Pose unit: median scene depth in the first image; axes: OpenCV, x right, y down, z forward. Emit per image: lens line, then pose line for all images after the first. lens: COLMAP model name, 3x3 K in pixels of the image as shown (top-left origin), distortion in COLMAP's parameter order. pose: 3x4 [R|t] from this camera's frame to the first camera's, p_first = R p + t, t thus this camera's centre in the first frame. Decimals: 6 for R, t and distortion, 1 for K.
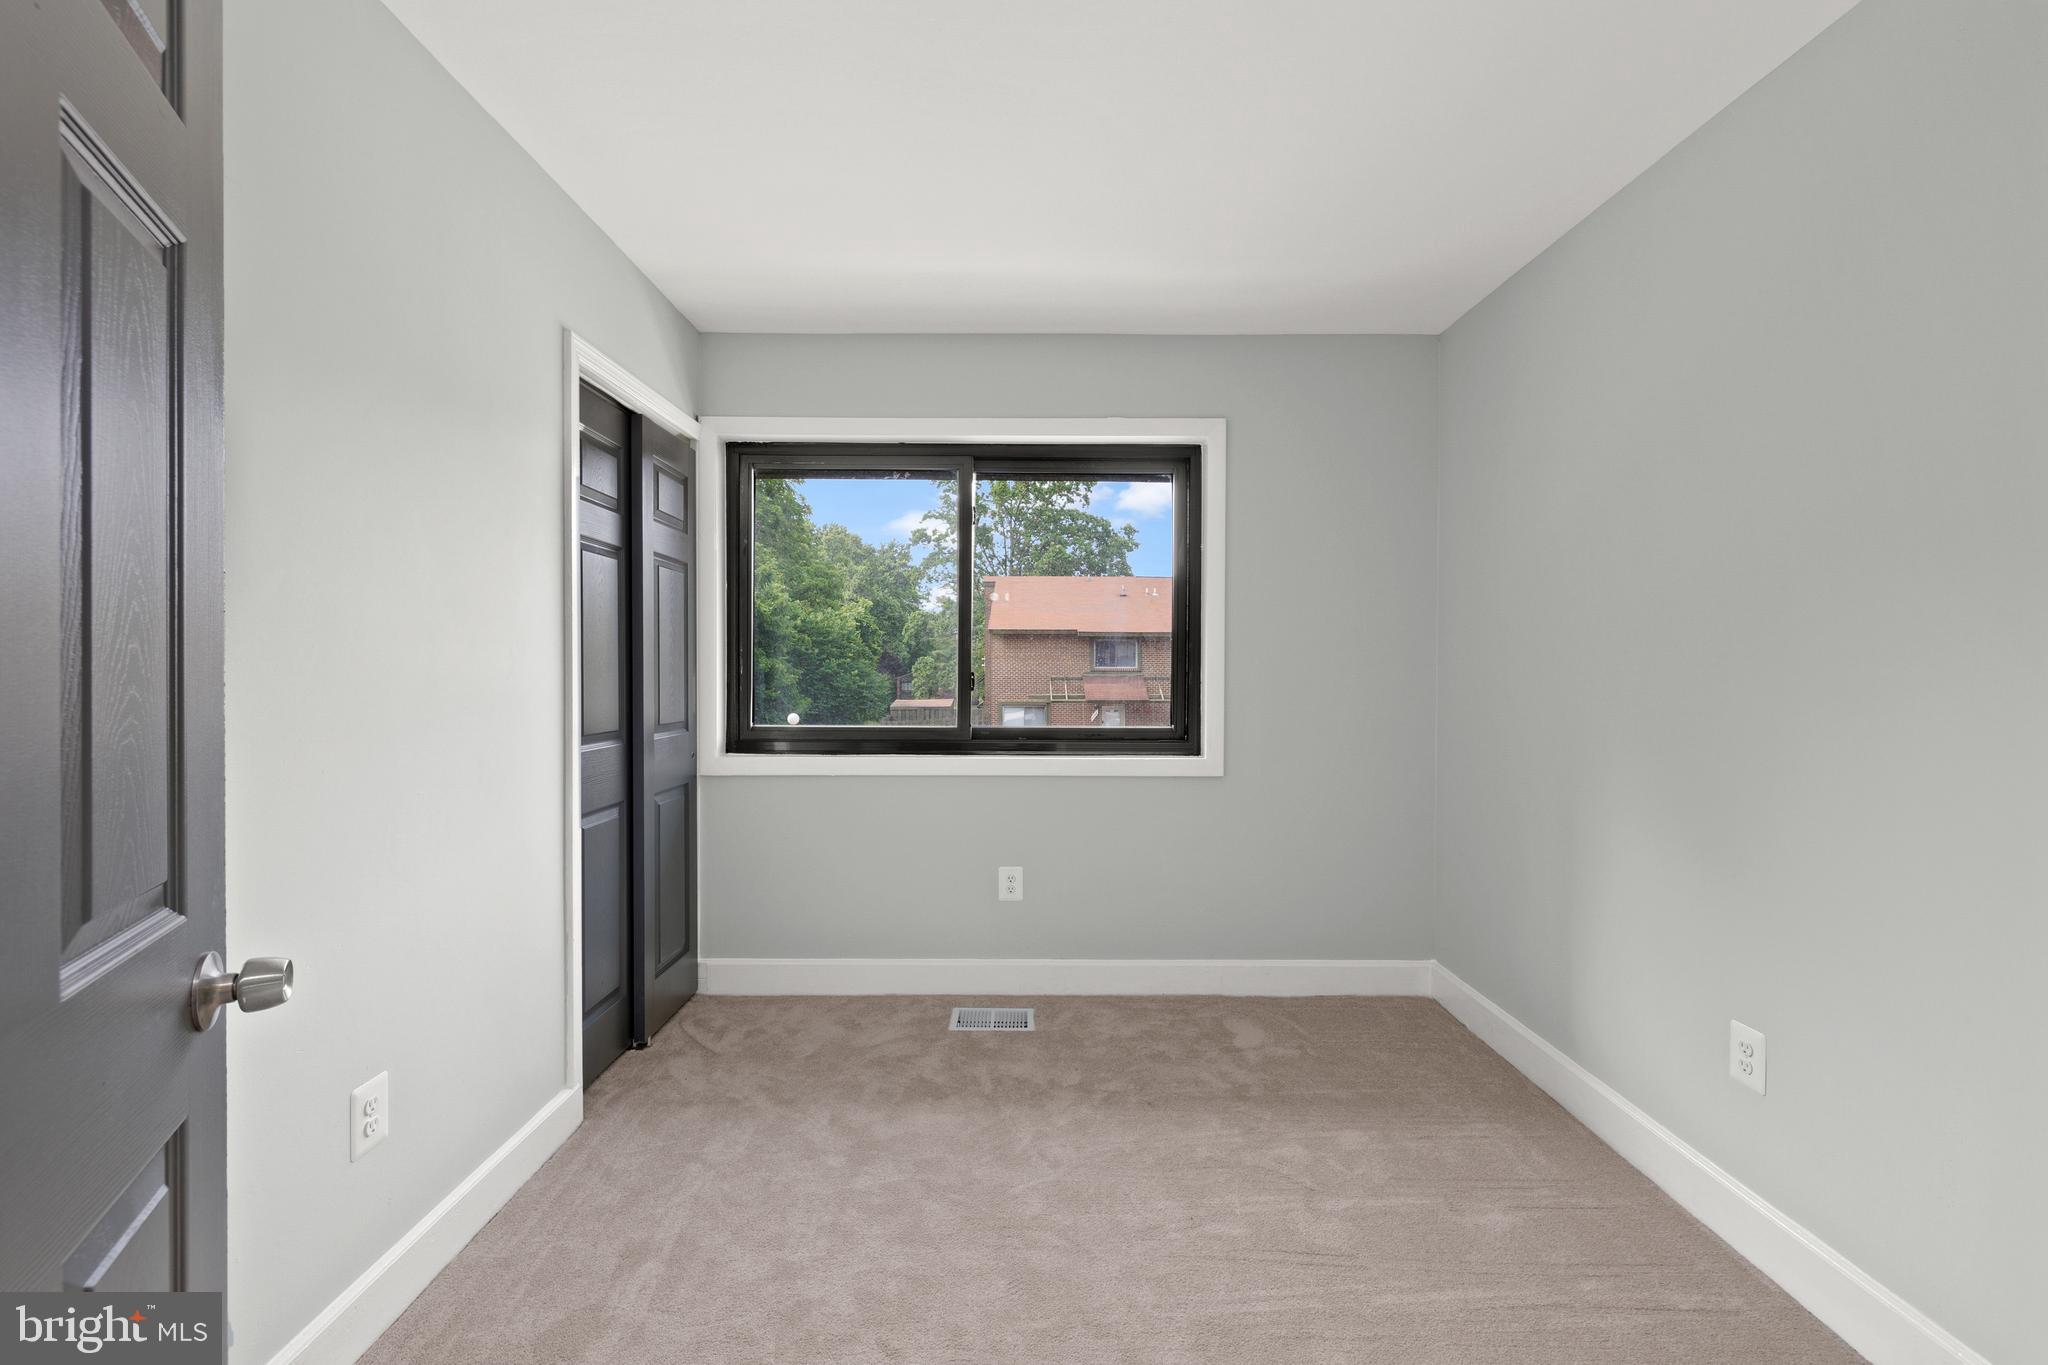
lens RADIAL K [[868.9, 0, 1032.8], [0, 868.9, 685.6], [0, 0, 1]] dist [-0.002733, -0.000833]
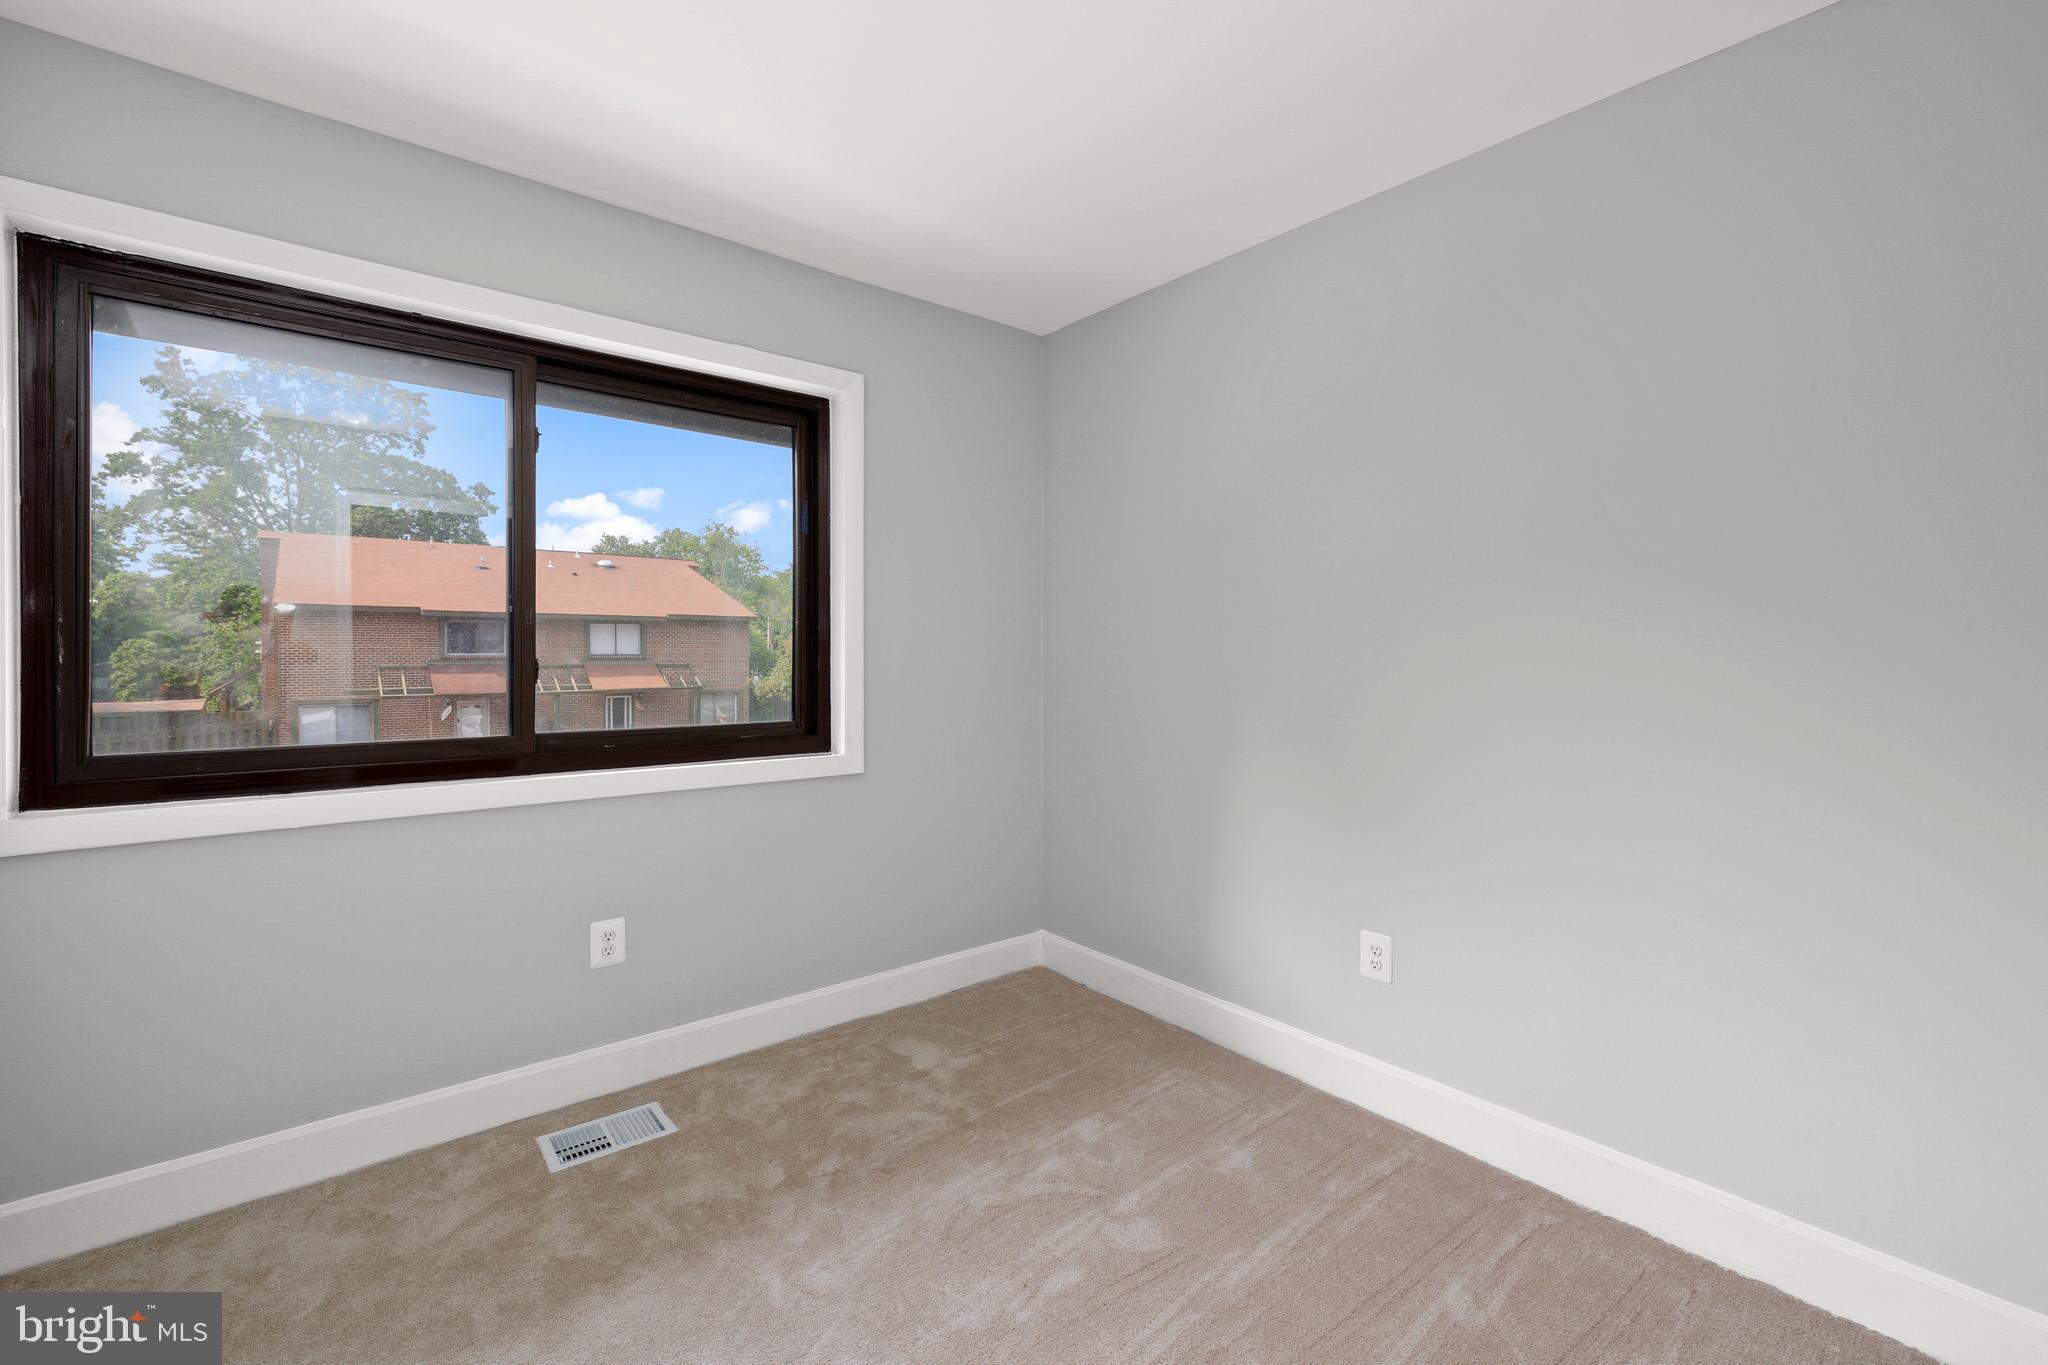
lens RADIAL K [[868.9, 0, 1016.2], [0, 868.9, 666.1], [0, 0, 1]] dist [-0.002733, -0.000833]
pose [[0.769420, -0.009464, 0.638673, -0.236153], [0.014185, 0.999897, -0.002272, -0.001299], [-0.638585, 0.010807, 0.769475, 0.212885]]
